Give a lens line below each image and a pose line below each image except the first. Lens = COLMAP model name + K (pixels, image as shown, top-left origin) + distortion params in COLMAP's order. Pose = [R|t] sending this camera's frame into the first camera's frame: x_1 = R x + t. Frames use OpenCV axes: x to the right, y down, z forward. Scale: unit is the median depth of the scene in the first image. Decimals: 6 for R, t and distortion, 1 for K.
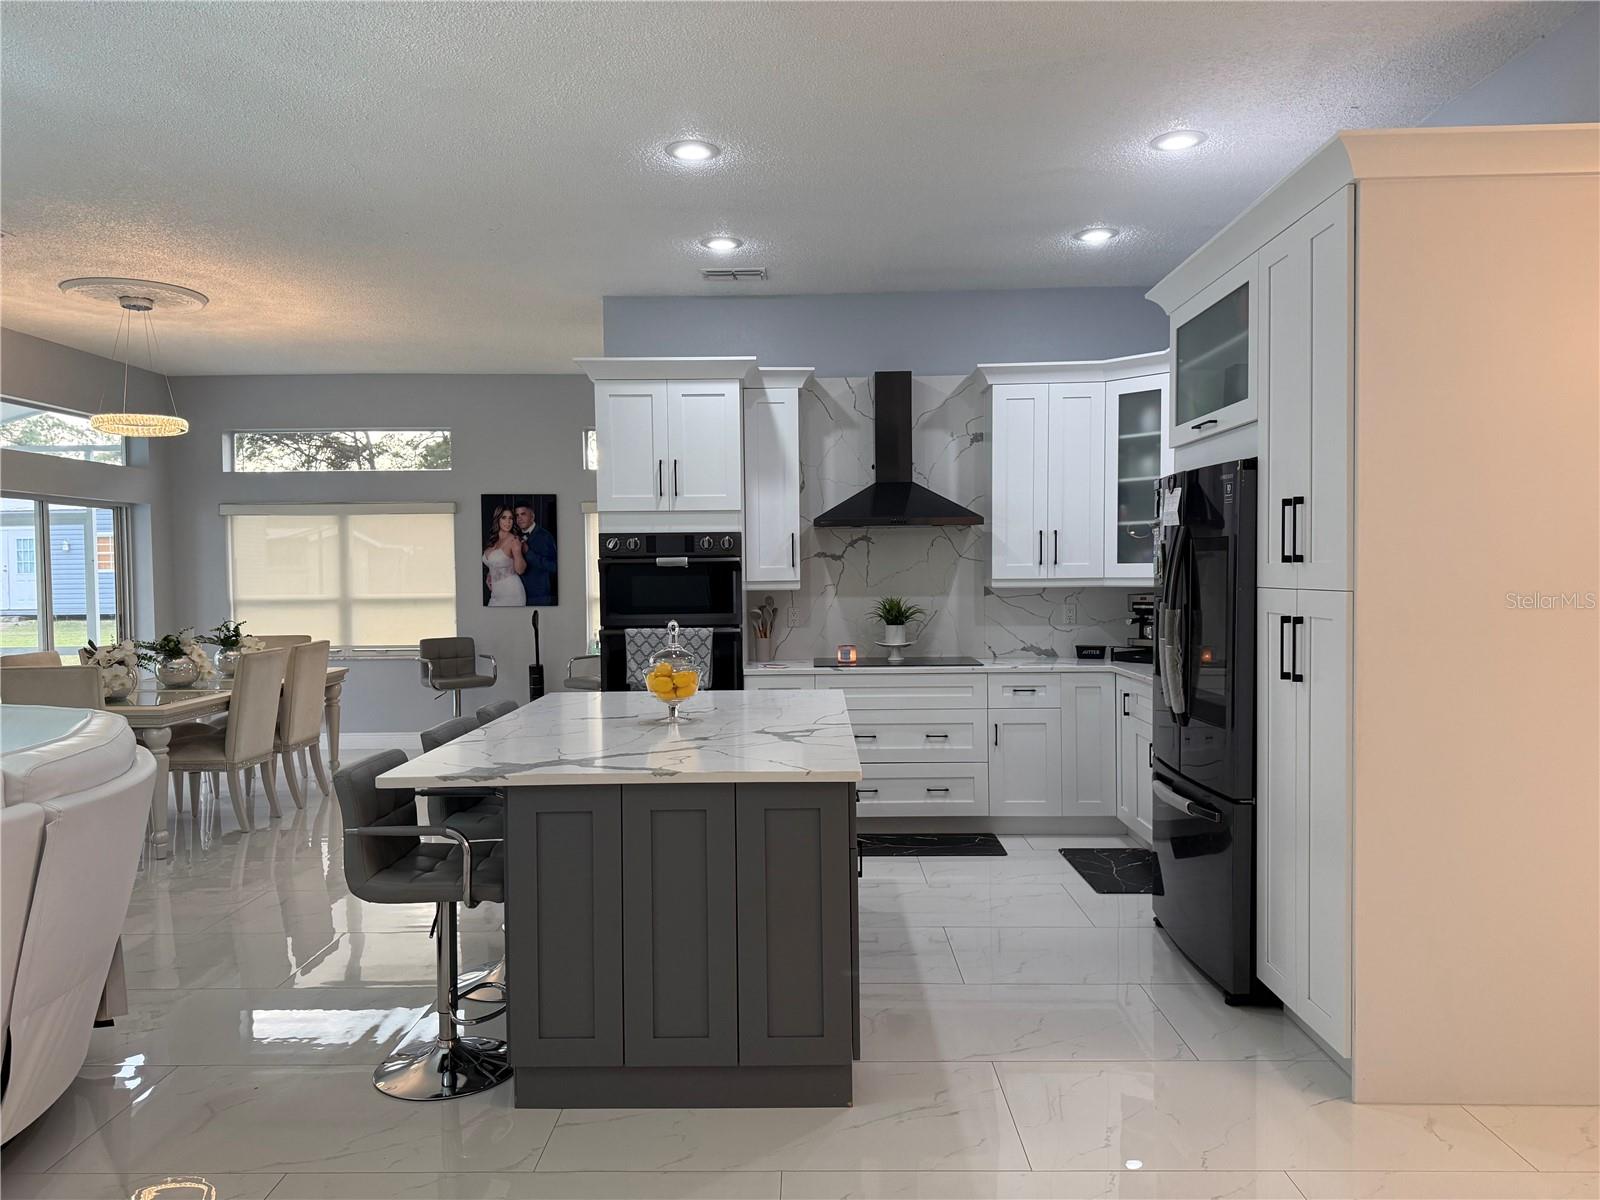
lens RADIAL K [[1115.2, 0, 793.6], [0, 1115.2, 609.4], [0, 0, 1]] dist [0.122099, -0.202650]
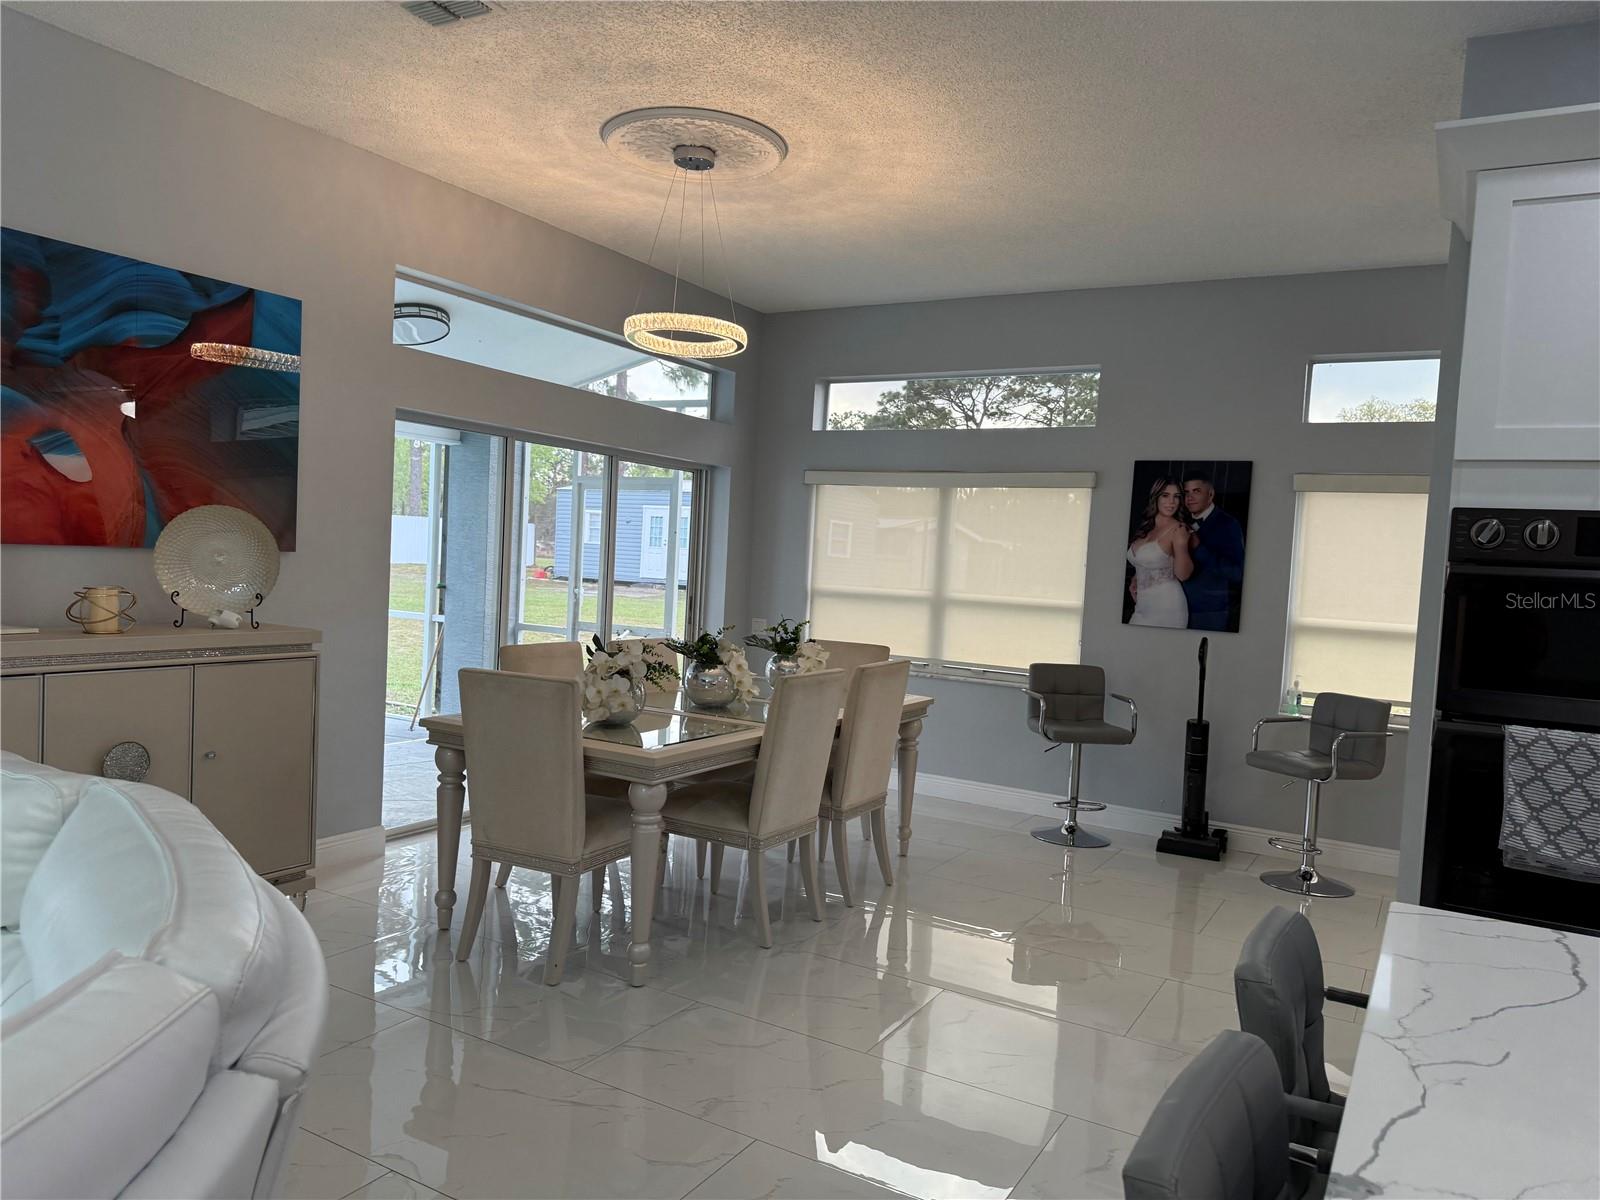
lens RADIAL K [[1115.2, 0, 793.6], [0, 1115.2, 609.4], [0, 0, 1]] dist [0.122099, -0.202650]
pose [[0.869082, 0.081637, -0.487884, -0.143871], [-0.082067, 0.996415, 0.020541, -0.011296], [0.487812, 0.022187, 0.872667, 0.374963]]
